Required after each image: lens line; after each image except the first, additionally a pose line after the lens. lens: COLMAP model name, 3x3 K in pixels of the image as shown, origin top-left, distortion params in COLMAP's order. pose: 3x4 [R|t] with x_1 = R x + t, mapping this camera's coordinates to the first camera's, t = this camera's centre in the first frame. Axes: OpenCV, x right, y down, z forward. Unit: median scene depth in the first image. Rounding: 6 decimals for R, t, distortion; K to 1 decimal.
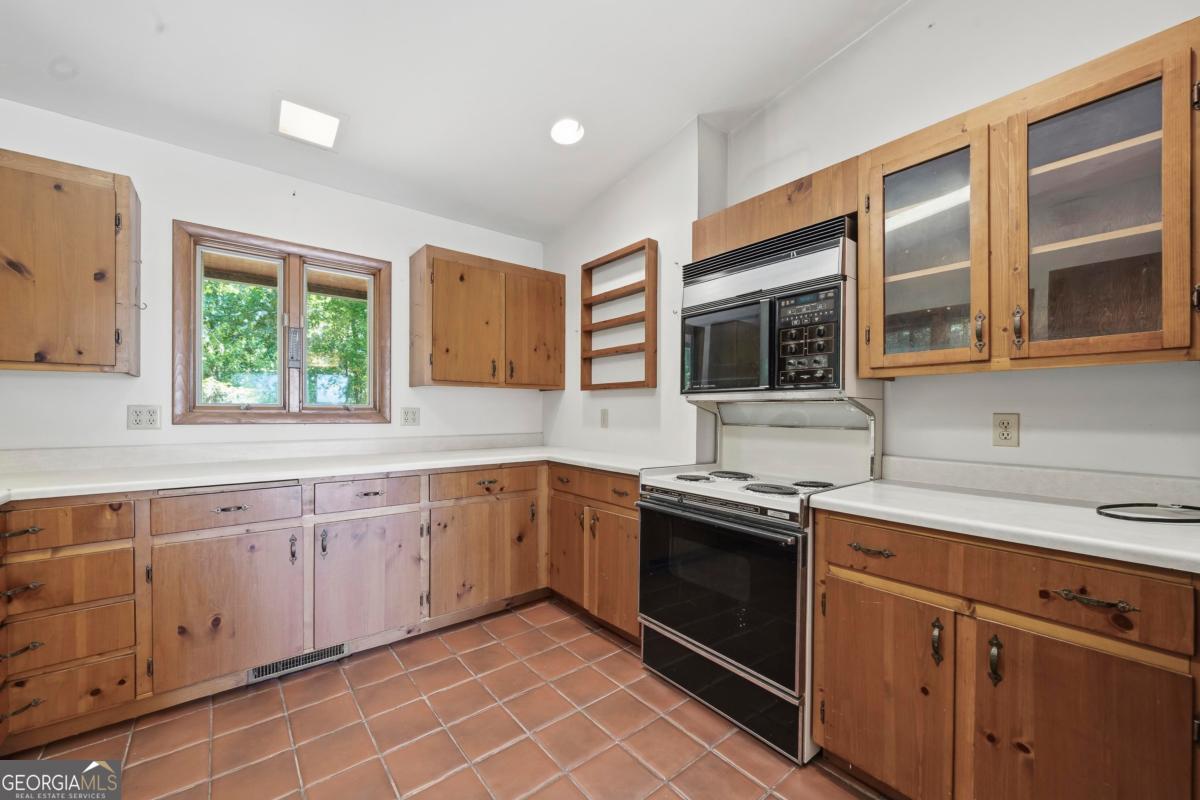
lens RADIAL K [[464.3, 0, 598.7], [0, 464.3, 410.2], [0, 0, 1]] dist [-0.001740, -0.000045]
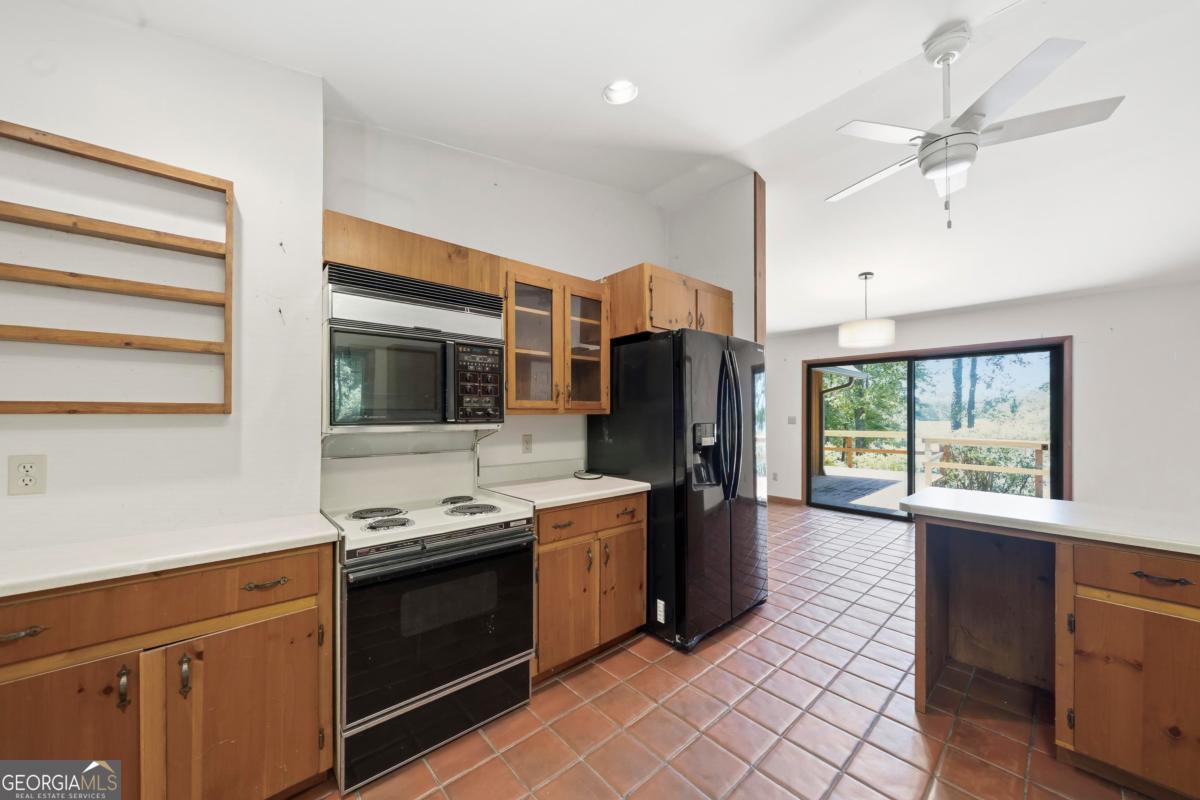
lens RADIAL K [[419.2, 0, 599.0], [0, 419.2, 412.4], [0, 0, 1]] dist [0.000643, 0.000061]
pose [[-0.042476, 0.001697, 0.999096, -0.588639], [0.000240, 0.999999, -0.001689, -0.060773], [-0.999097, 0.000168, -0.042476, 0.615012]]
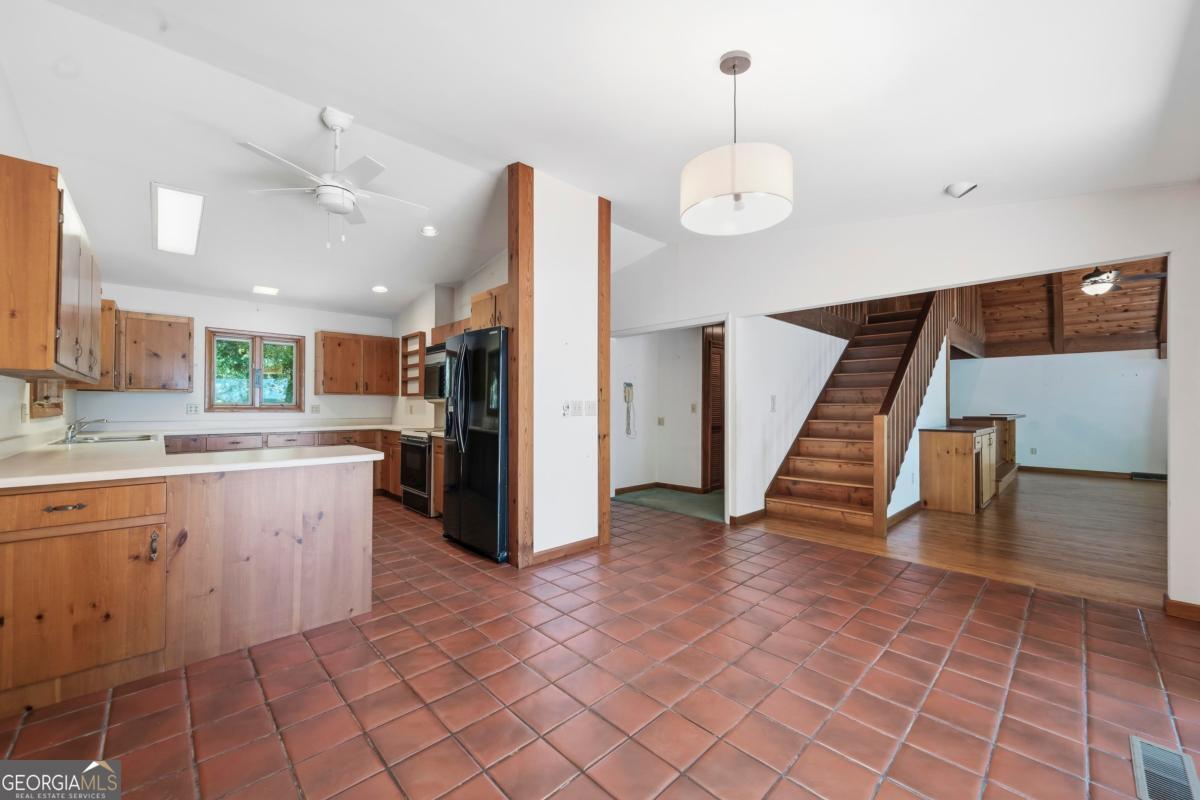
lens RADIAL K [[462.9, 0, 600.0], [0, 462.9, 400.0], [0, 0, 1]] dist [0.000428, 0.000043]
pose [[0.996209, 0.000016, 0.086992, 0.943313], [0.001106, 0.999917, -0.012848, 0.001588], [-0.086985, 0.012895, 0.996126, -1.620156]]
